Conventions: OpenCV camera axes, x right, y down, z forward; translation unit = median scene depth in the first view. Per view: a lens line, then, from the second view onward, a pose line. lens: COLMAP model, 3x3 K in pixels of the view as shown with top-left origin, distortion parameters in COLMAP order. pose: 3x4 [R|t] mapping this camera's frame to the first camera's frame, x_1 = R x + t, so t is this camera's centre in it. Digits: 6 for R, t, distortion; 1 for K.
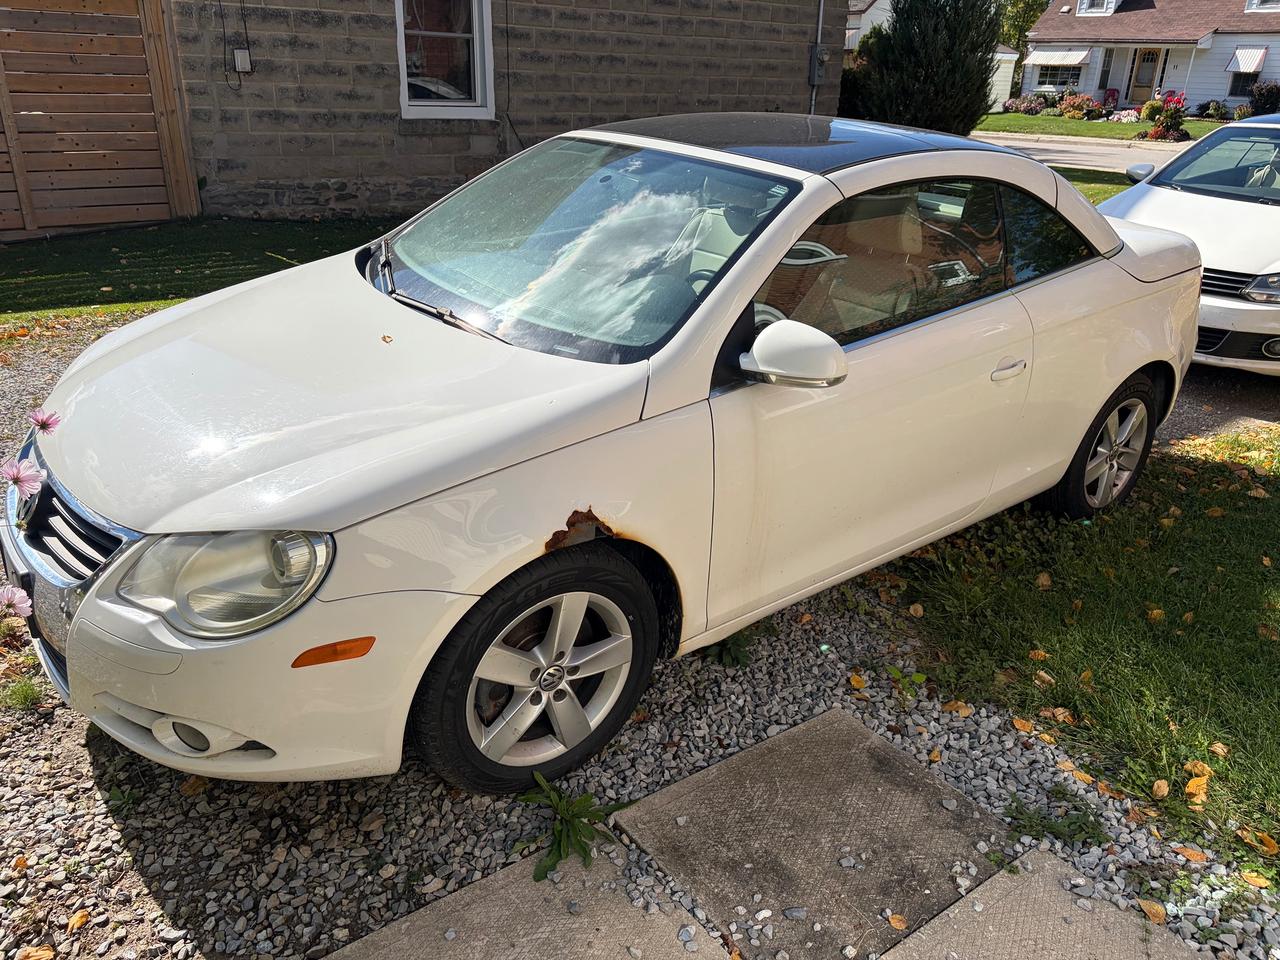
lens RADIAL K [[936.9, 0, 640.0], [0, 936.9, 480.0], [0, 0, 1]] dist [0.082754, -0.101192]
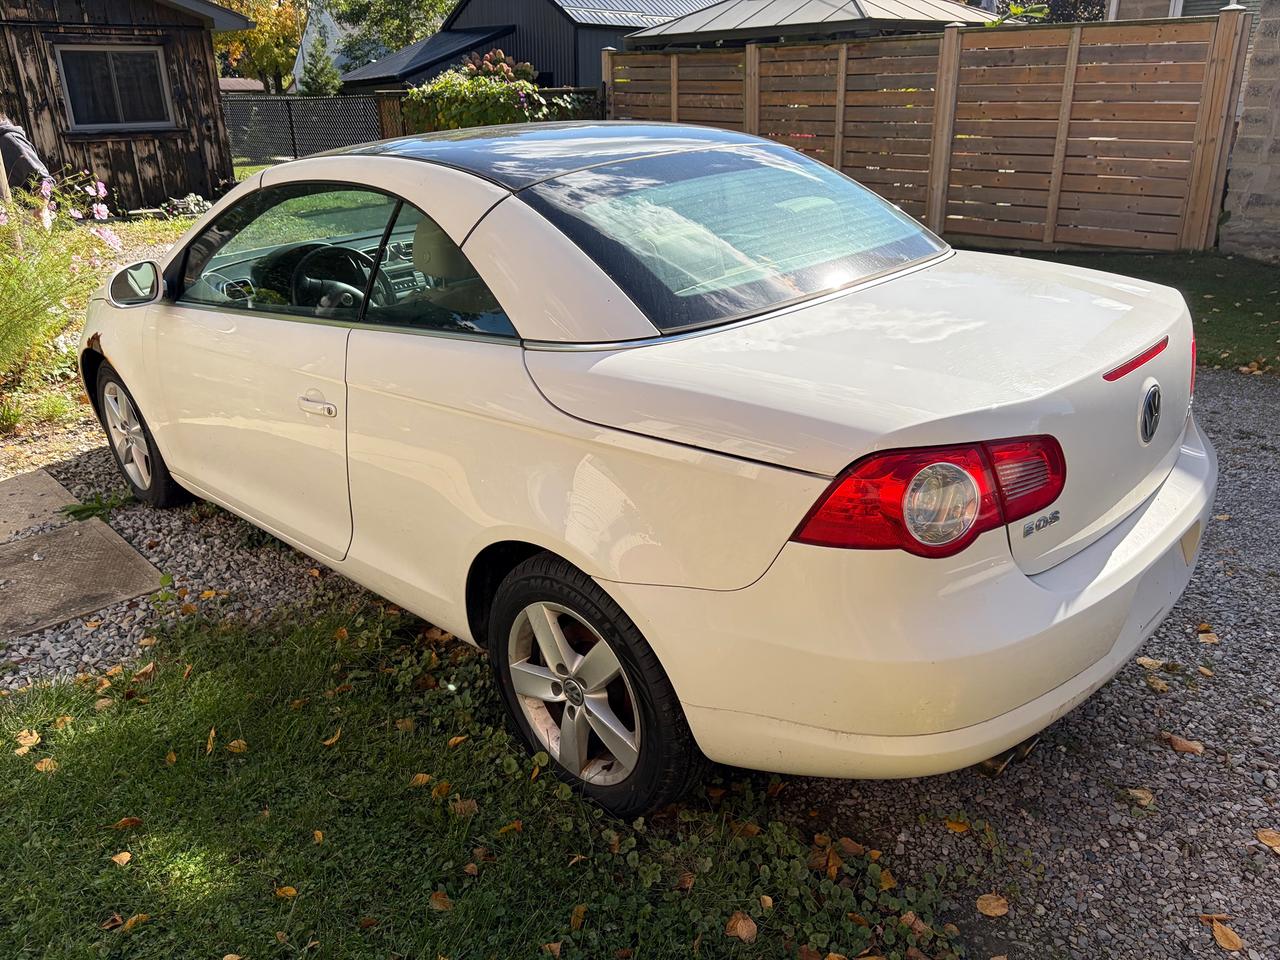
lens RADIAL K [[936.9, 0, 640.0], [0, 936.9, 480.0], [0, 0, 1]] dist [0.082754, -0.101192]
pose [[0.142846, 0.339392, -0.929735, 0.403614], [-0.372660, 0.888682, 0.267150, -0.127407], [0.916908, 0.308314, 0.253423, 0.343132]]
